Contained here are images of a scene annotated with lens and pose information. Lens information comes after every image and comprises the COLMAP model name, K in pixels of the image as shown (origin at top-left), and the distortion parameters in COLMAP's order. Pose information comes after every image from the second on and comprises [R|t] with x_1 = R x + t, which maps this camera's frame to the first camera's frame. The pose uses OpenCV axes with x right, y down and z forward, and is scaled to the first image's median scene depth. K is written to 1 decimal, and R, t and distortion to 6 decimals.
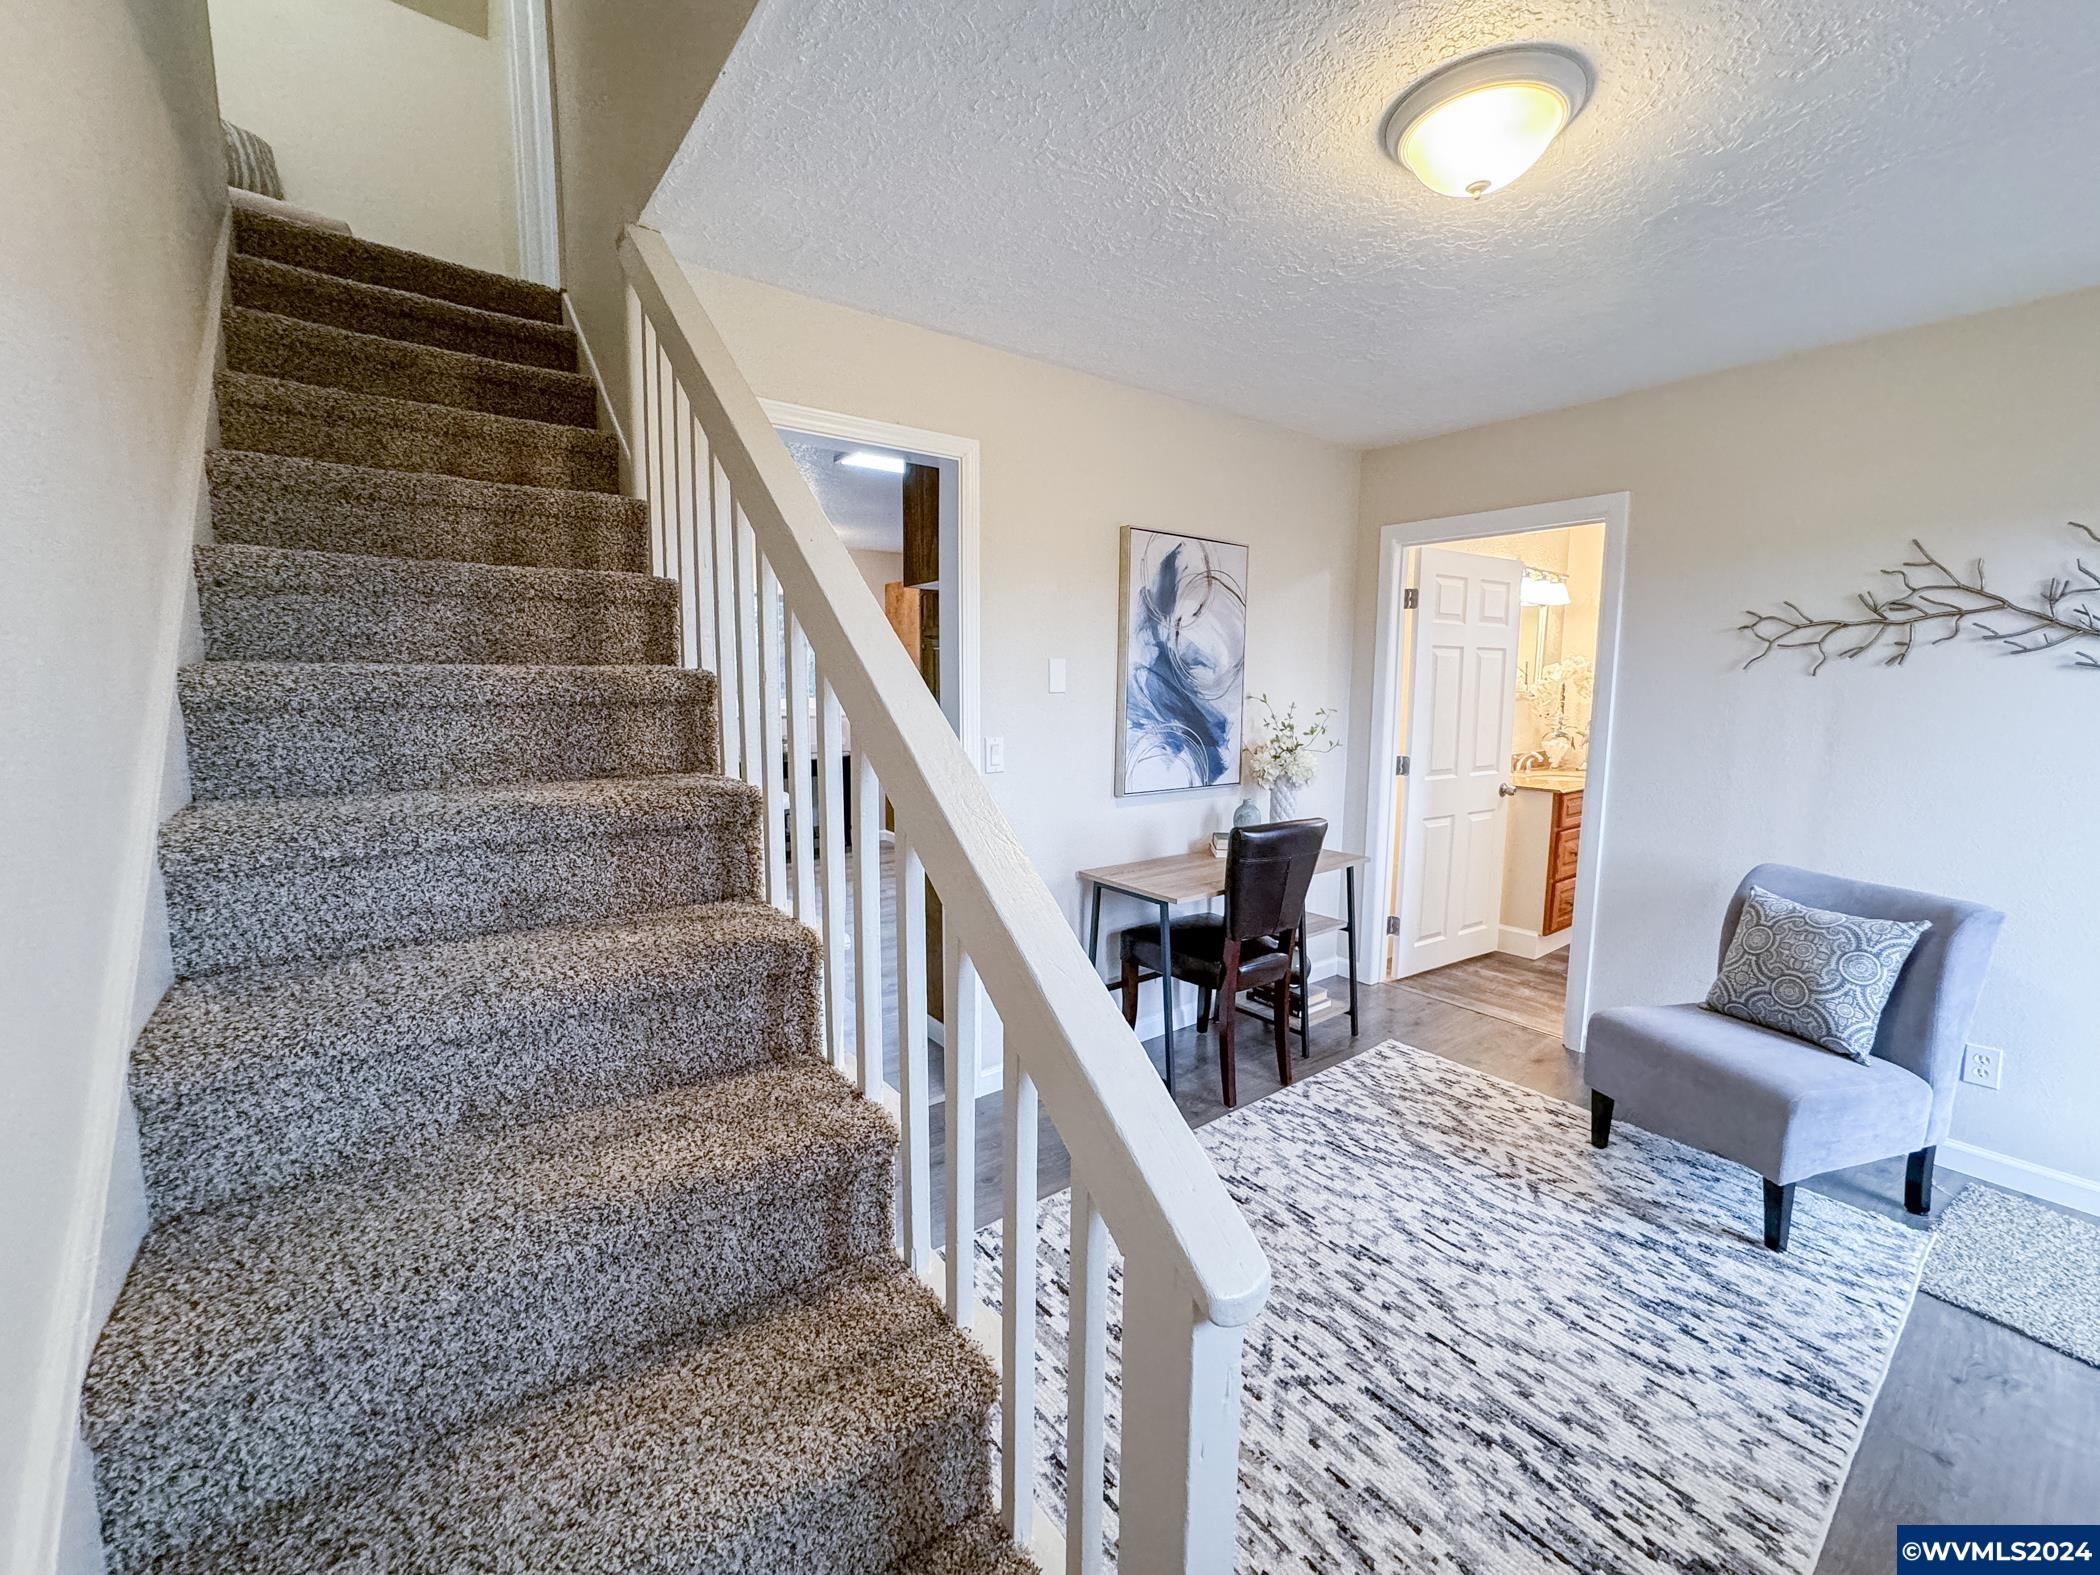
lens RADIAL K [[863.5, 0, 1052.3], [0, 863.5, 785.9], [0, 0, 1]] dist [-0.037005, 0.017601]
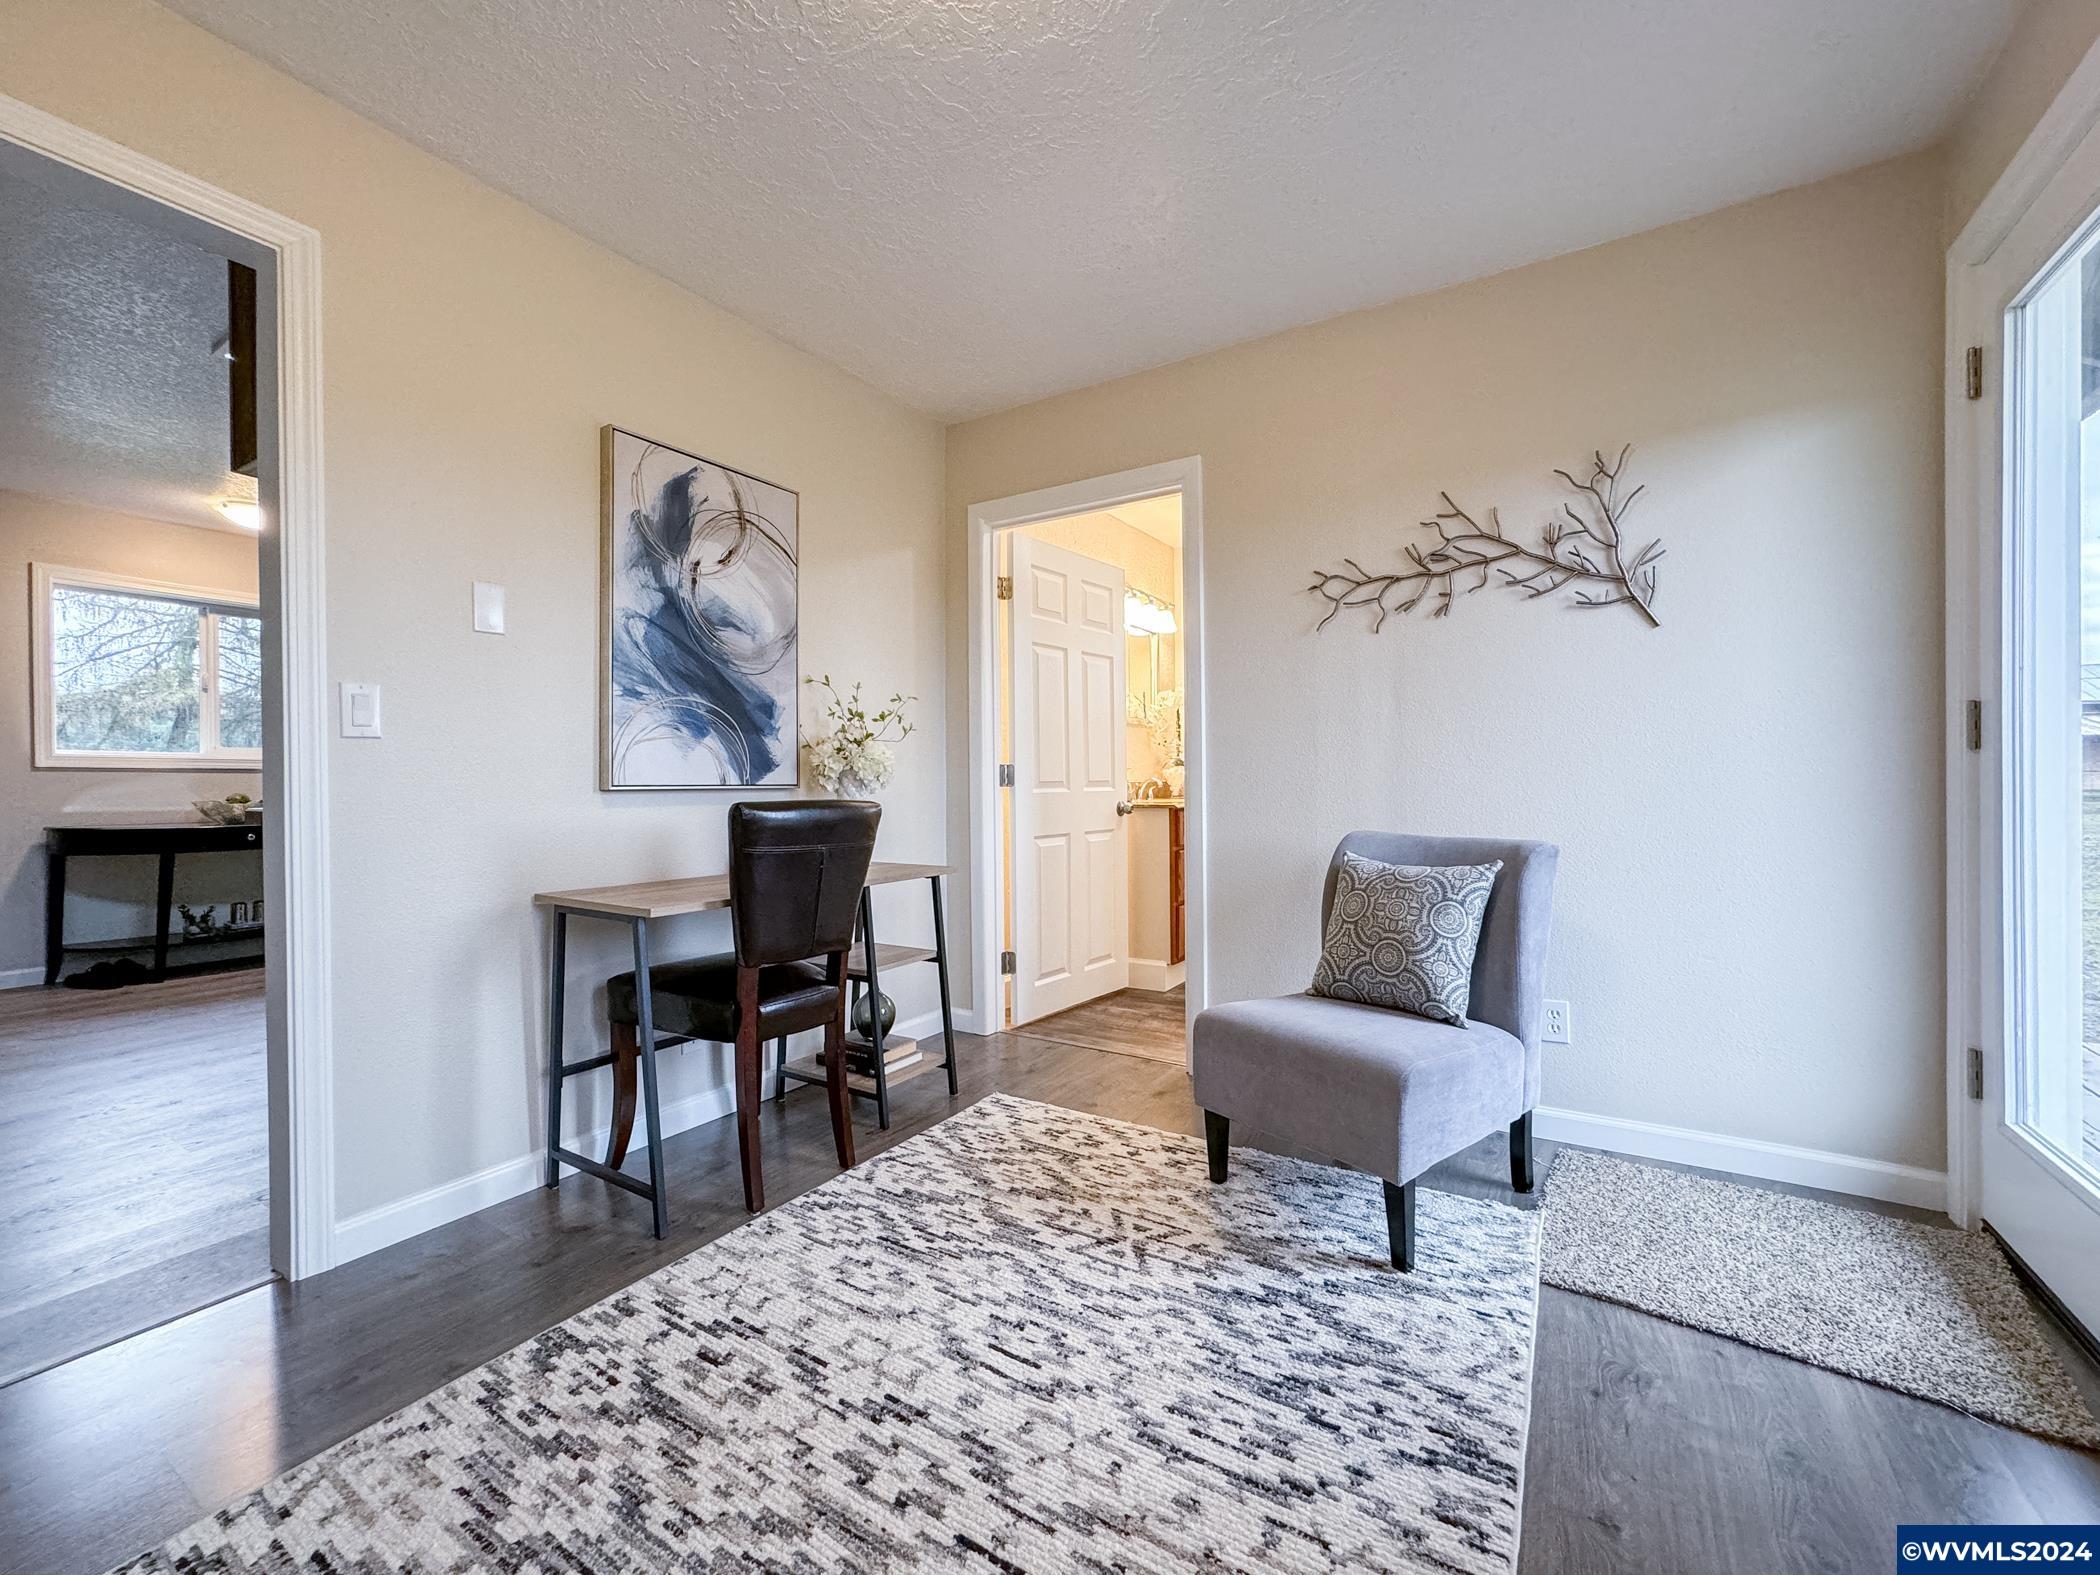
lens RADIAL K [[863.5, 0, 1052.3], [0, 863.5, 785.9], [0, 0, 1]] dist [-0.037005, 0.017601]
pose [[0.936331, -0.014579, 0.350815, 0.235647], [0.056142, 0.992499, -0.108597, 0.142752], [-0.346601, 0.121379, 0.930126, 0.273410]]
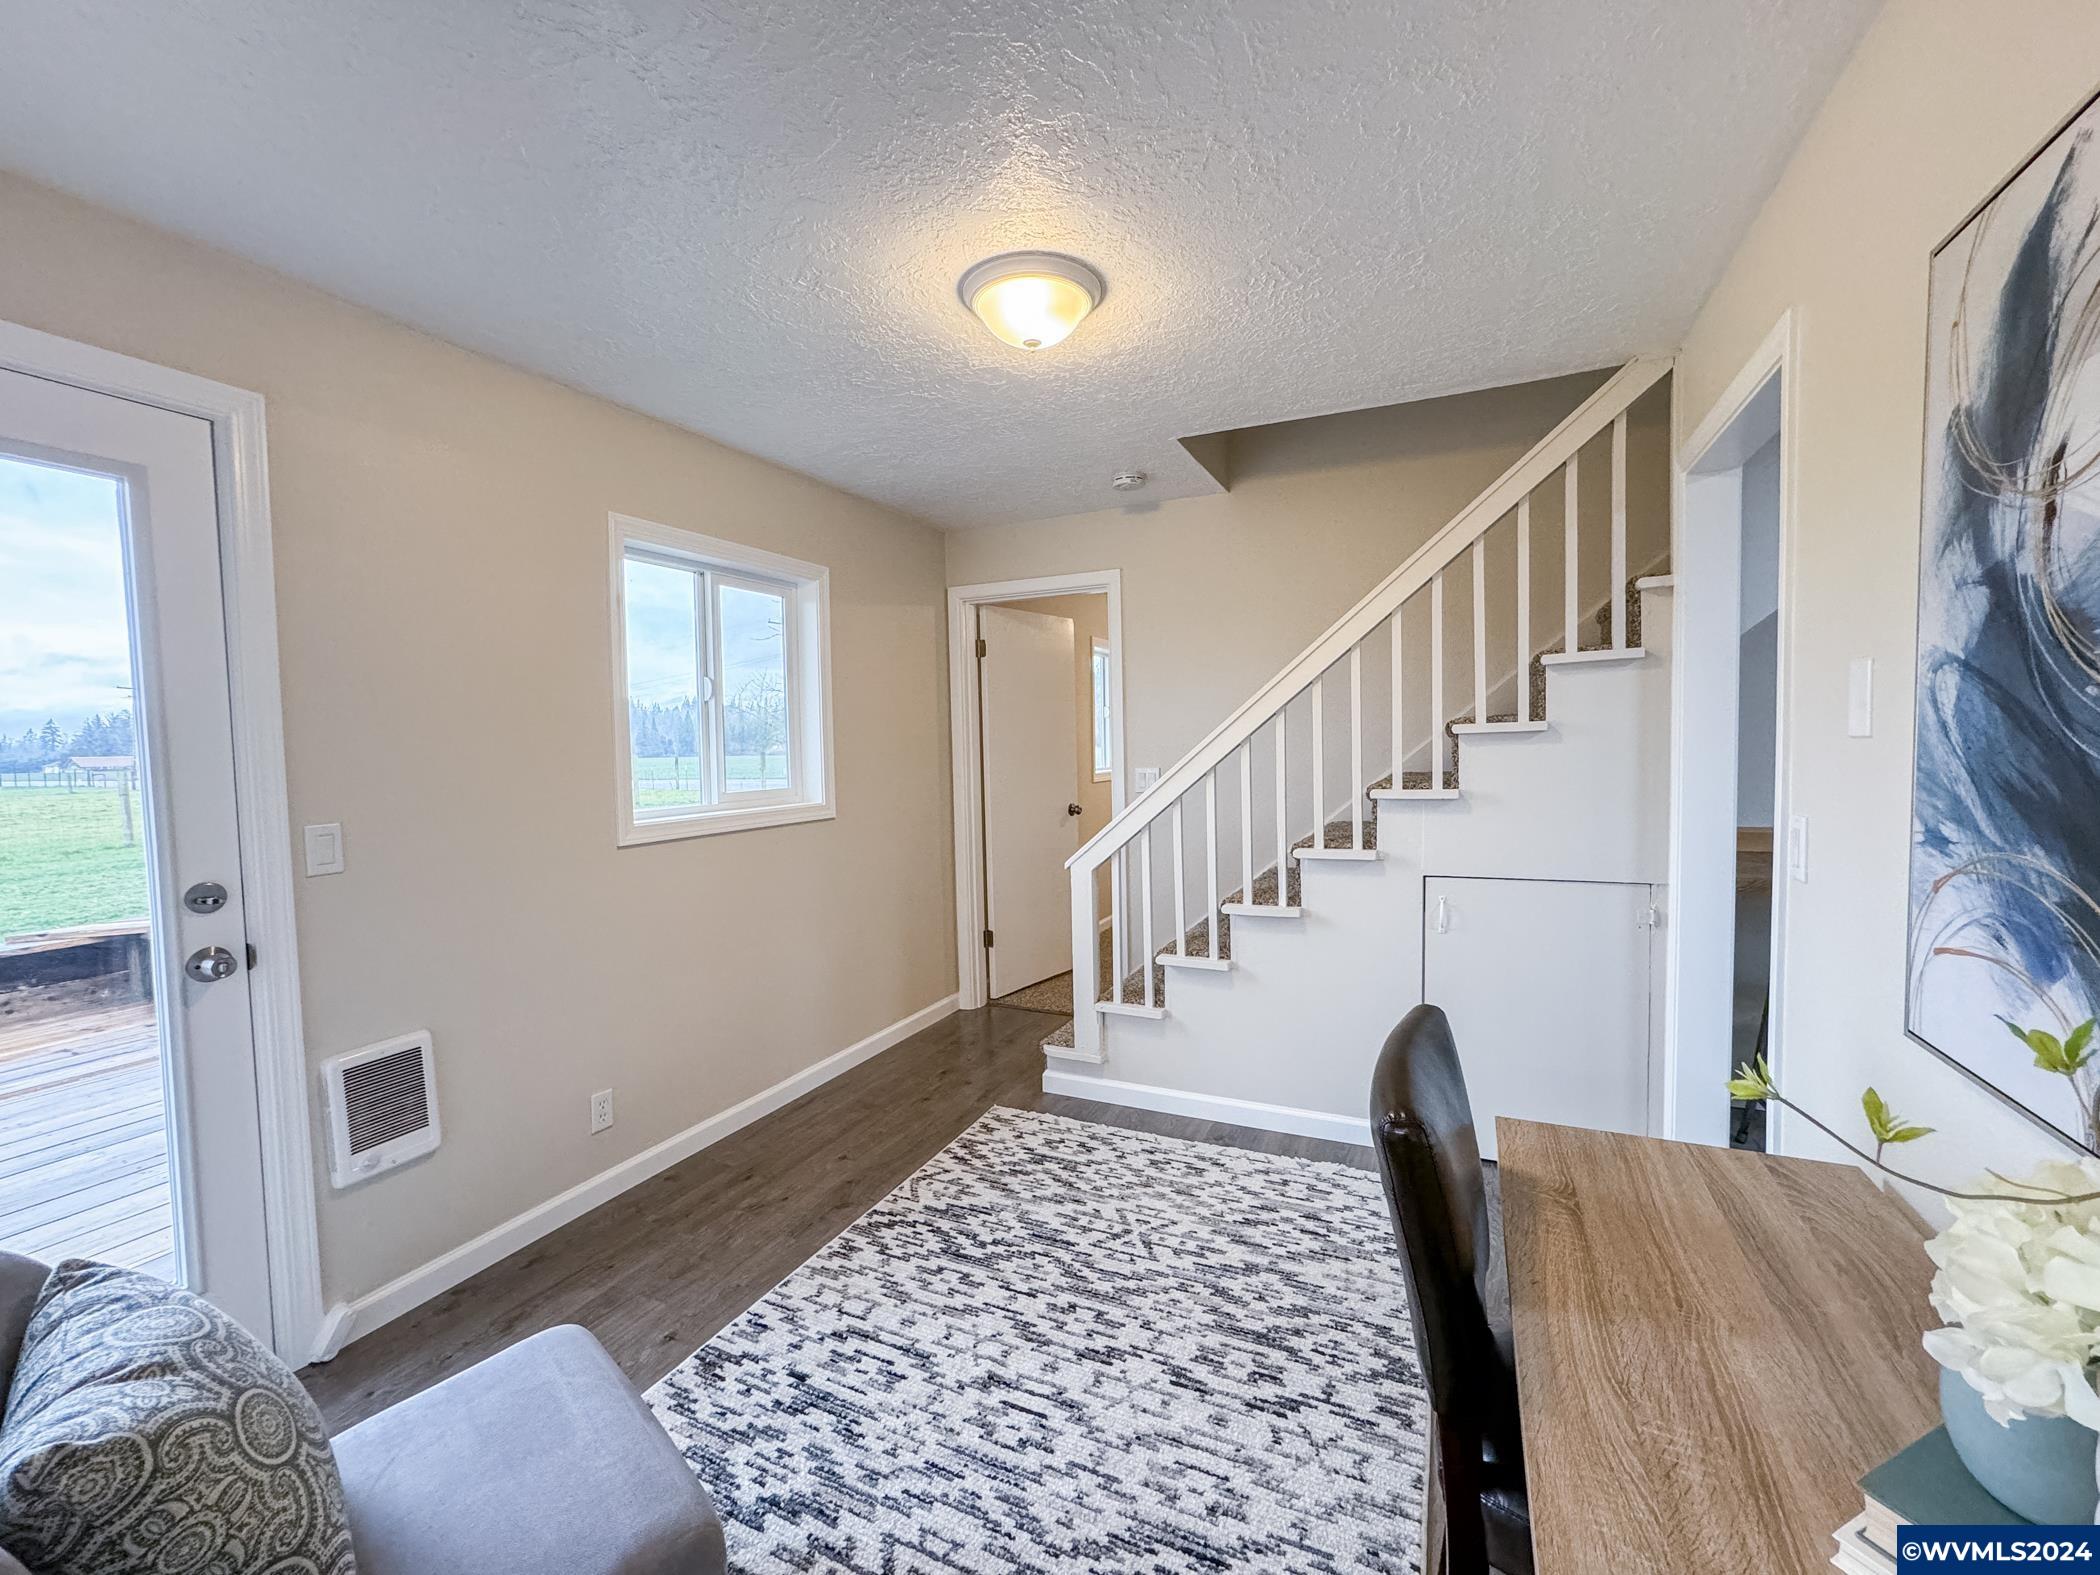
lens RADIAL K [[863.5, 0, 1052.3], [0, 863.5, 785.9], [0, 0, 1]] dist [-0.037005, 0.017601]
pose [[-0.892145, 0.036786, -0.450249, 0.716636], [-0.039729, 0.986428, 0.159313, -0.170145], [0.449998, 0.160019, -0.878576, 1.497425]]
